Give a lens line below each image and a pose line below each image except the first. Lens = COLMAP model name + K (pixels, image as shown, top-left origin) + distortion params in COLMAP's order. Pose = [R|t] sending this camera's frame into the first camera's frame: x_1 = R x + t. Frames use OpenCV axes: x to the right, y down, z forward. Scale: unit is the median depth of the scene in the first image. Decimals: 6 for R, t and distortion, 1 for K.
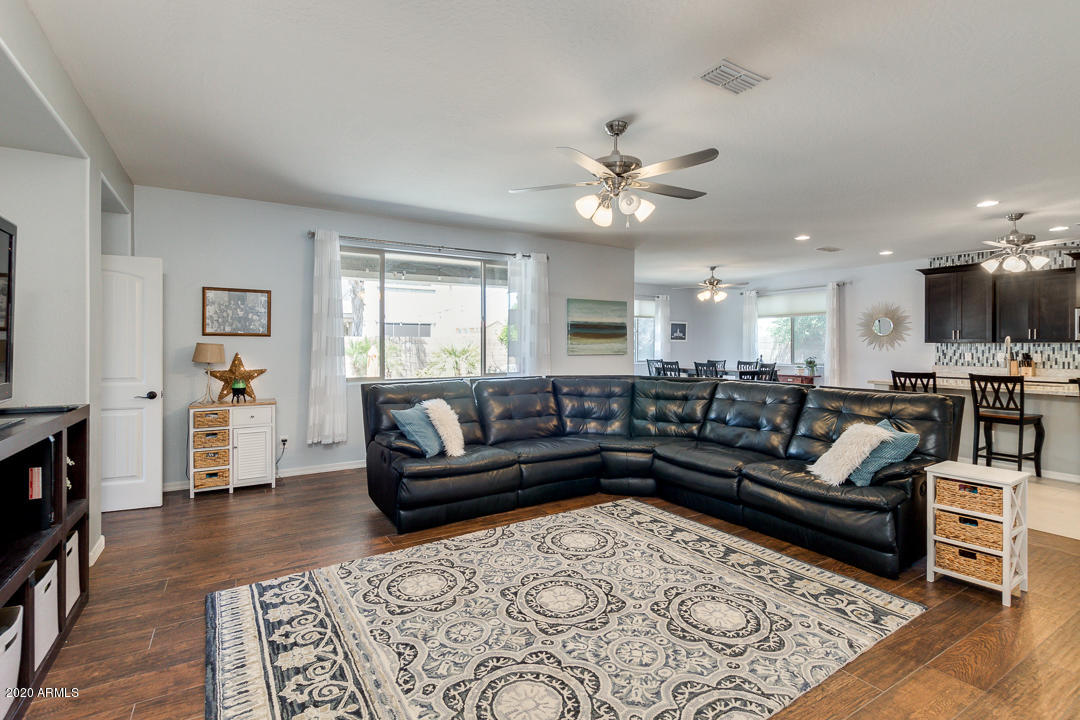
lens RADIAL K [[501.0, 0, 539.3], [0, 501.0, 349.6], [0, 0, 1]] dist [0.004906, -0.000622]
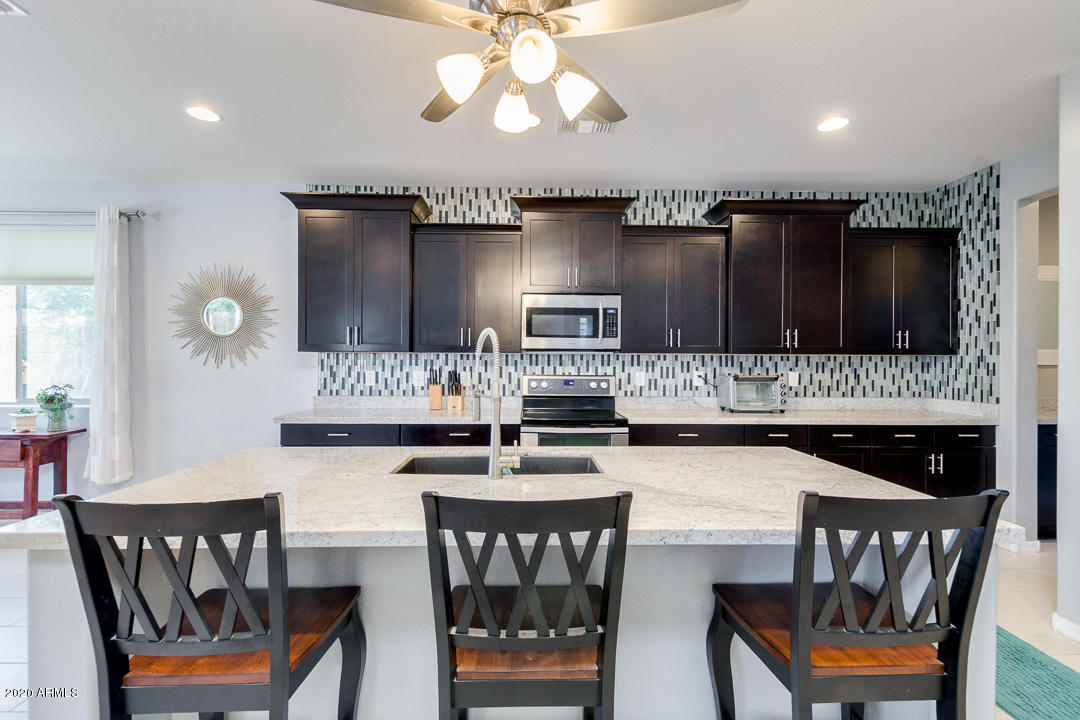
lens RADIAL K [[501.0, 0, 544.9], [0, 501.0, 363.7], [0, 0, 1]] dist [0.004906, -0.000622]
pose [[0.480312, -0.004509, 0.877086, 0.424635], [0.004481, 0.999986, 0.002688, -0.001656], [-0.877086, 0.002639, 0.480326, 0.519617]]
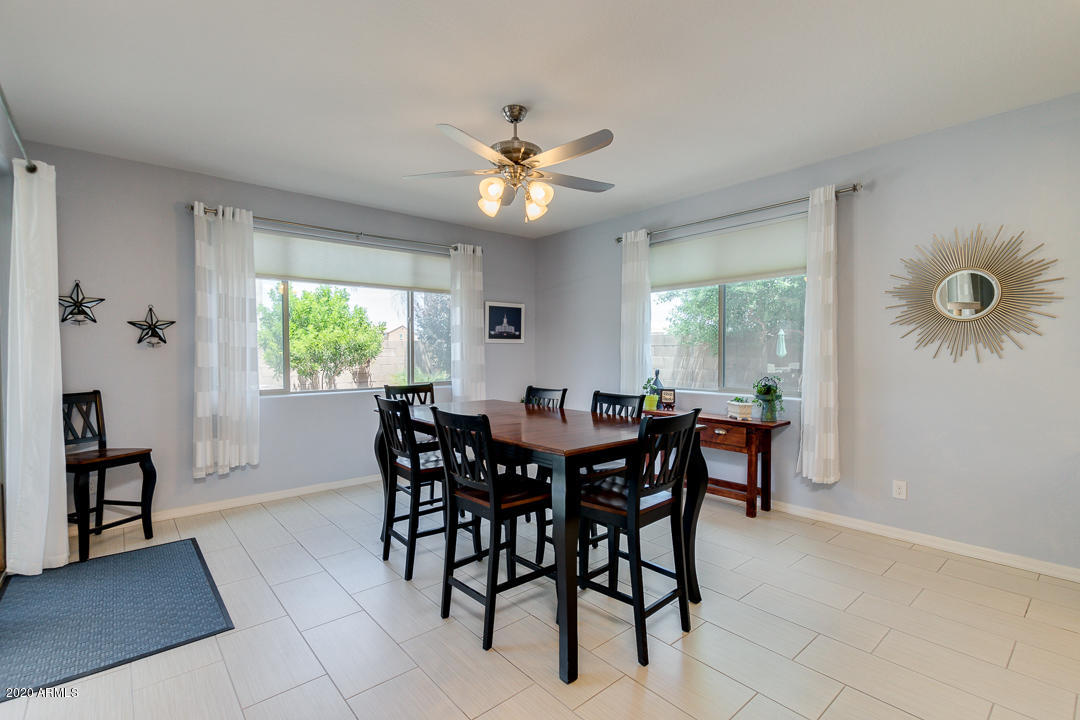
lens RADIAL K [[501.0, 0, 549.1], [0, 501.0, 378.2], [0, 0, 1]] dist [0.004906, -0.000622]
pose [[0.981536, -0.012793, 0.190848, 0.322084], [0.004533, 0.999037, 0.043652, -0.002937], [-0.191223, -0.041980, 0.980648, 0.710414]]
